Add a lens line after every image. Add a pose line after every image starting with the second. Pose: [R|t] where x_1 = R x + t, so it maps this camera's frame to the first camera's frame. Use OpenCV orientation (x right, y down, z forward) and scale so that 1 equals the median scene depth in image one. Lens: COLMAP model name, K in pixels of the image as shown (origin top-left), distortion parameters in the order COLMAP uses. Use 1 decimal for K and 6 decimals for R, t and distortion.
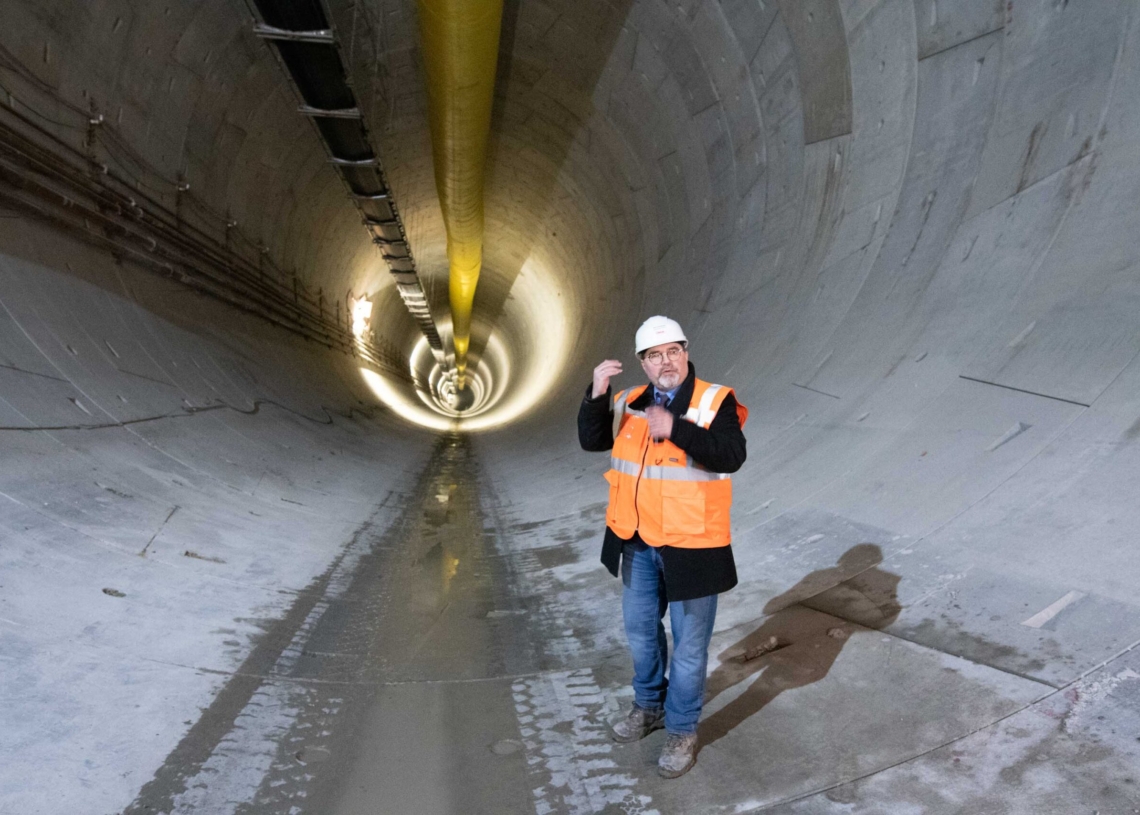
lens RADIAL K [[730.9, 0, 570.7], [0, 730.9, 403.1], [0, 0, 1]] dist [-0.027806, -0.001048]
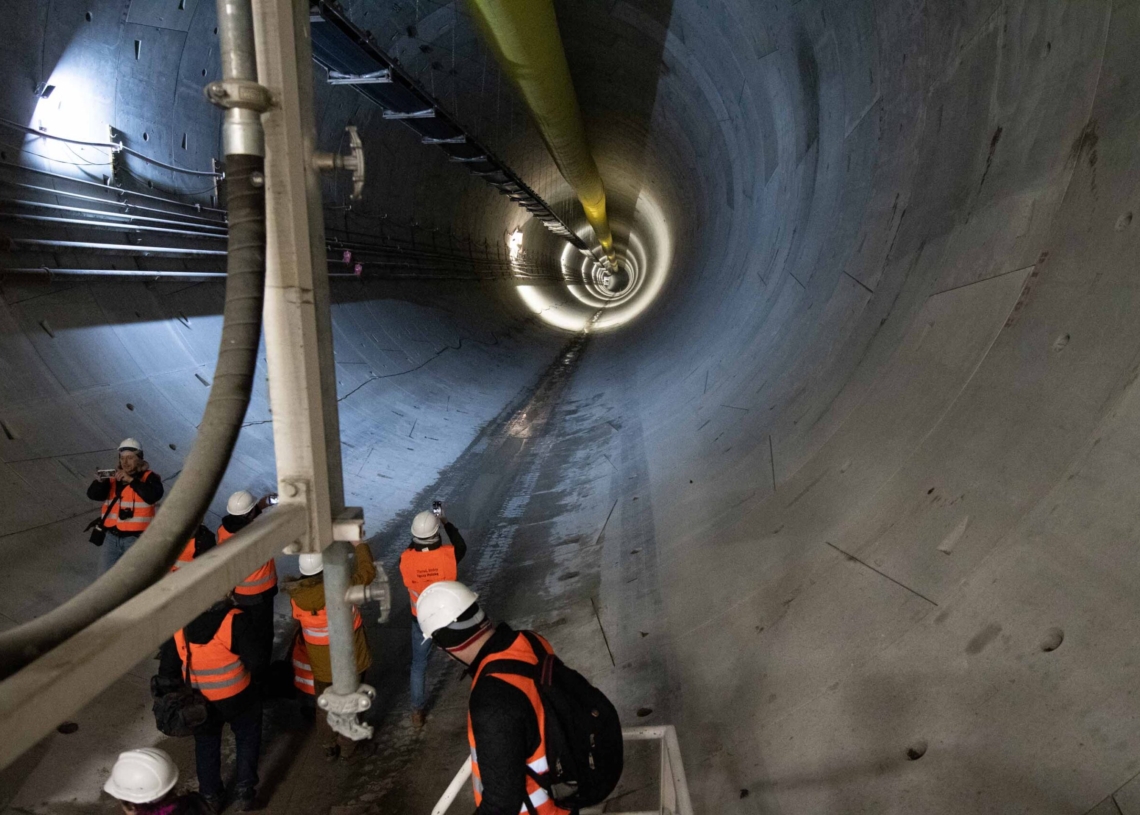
lens RADIAL K [[722.0, 0, 570.6], [0, 722.0, 404.8], [0, 0, 1]] dist [-0.017856, 0.001202]
pose [[0.975417, 0.000503, -0.220366, 0.095613], [0.037642, 0.984920, 0.168867, -0.048297], [0.217128, -0.173011, 0.960689, -0.276206]]
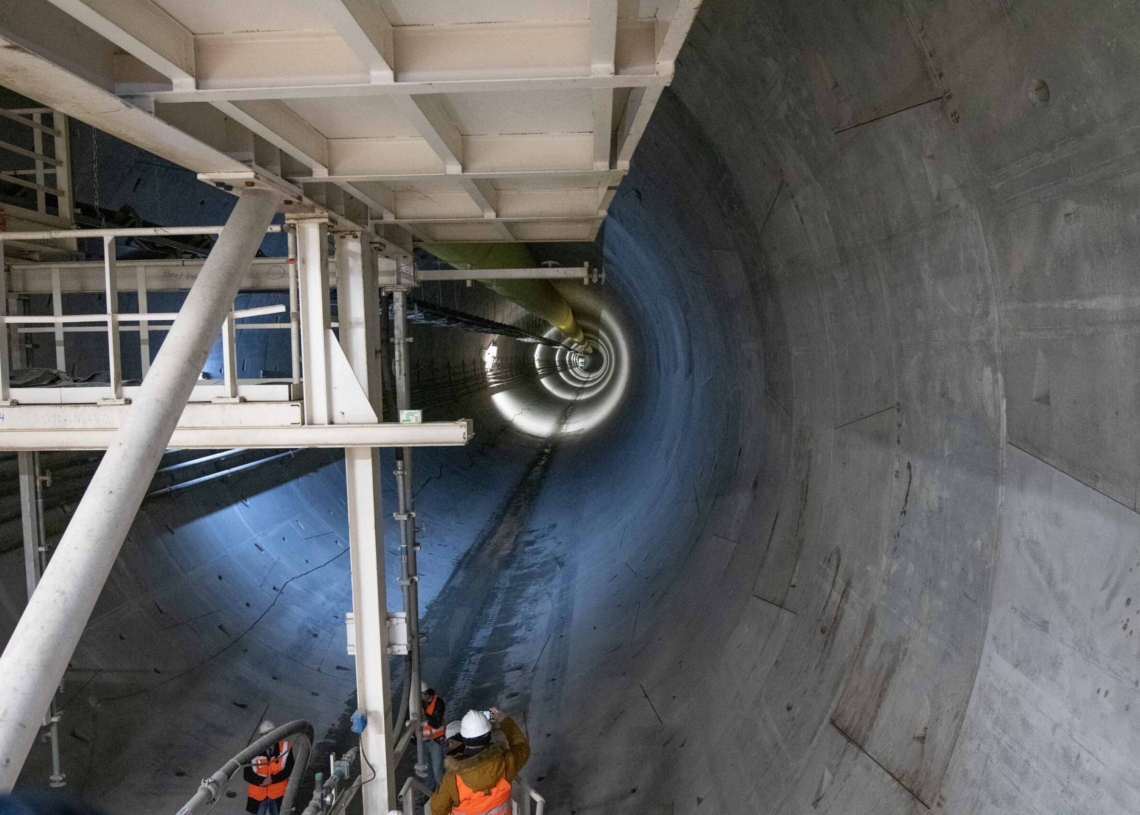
lens RADIAL K [[722.0, 0, 569.9], [0, 722.0, 409.4], [0, 0, 1]] dist [-0.017856, 0.001202]
pose [[0.981459, -0.024547, -0.190092, 0.137512], [0.039508, 0.996376, 0.075319, -0.113258], [0.187554, -0.081433, 0.978873, -0.383102]]
